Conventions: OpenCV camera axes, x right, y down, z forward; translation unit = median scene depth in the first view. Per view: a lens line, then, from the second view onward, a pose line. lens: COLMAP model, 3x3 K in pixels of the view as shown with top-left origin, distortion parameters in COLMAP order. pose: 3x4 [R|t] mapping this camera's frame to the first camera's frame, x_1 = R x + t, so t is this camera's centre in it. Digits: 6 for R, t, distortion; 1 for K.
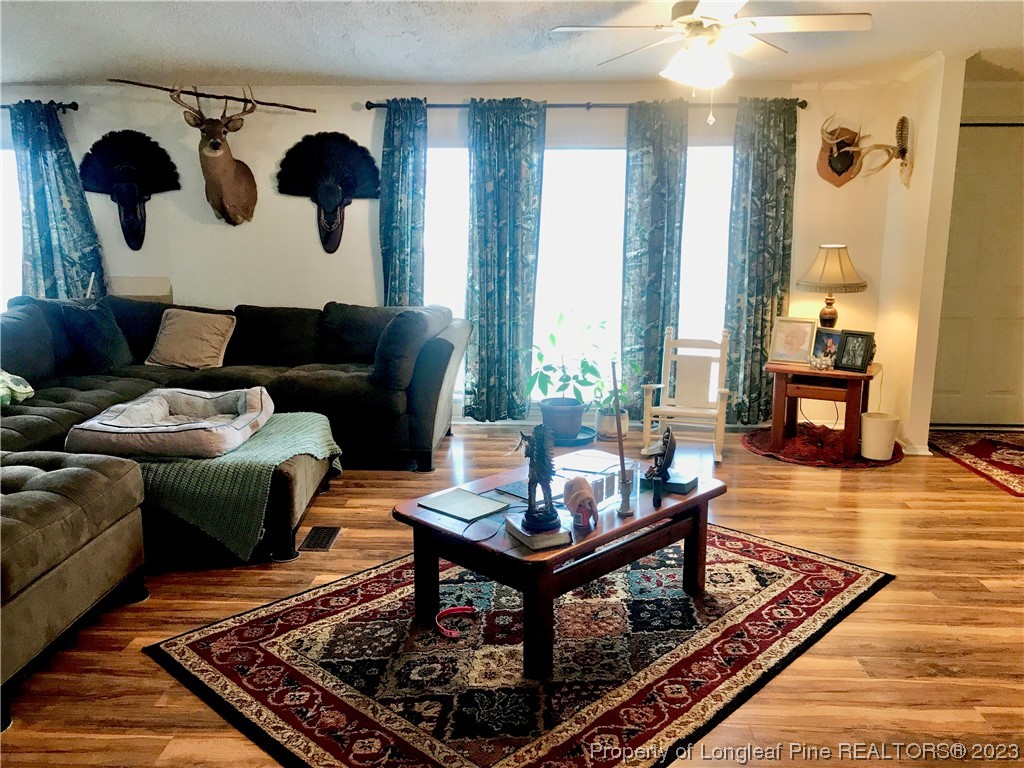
lens RADIAL K [[844.0, 0, 512.9], [0, 844.0, 383.4], [0, 0, 1]] dist [0.045920, -0.059085]
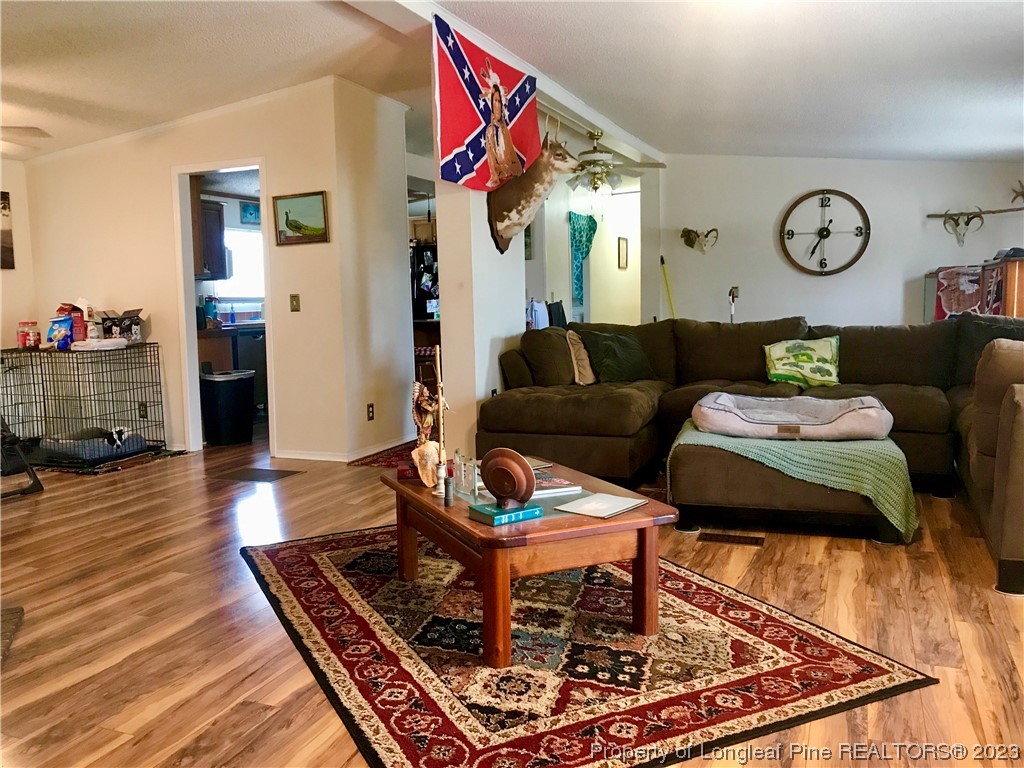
lens RADIAL K [[844.0, 0, 511.7], [0, 844.0, 383.7], [0, 0, 1]] dist [0.045920, -0.059085]
pose [[-0.348961, 0.100800, -0.931700, 0.992775], [-0.160086, 0.973173, 0.165246, -0.156552], [0.923363, 0.206816, -0.323463, 1.308679]]
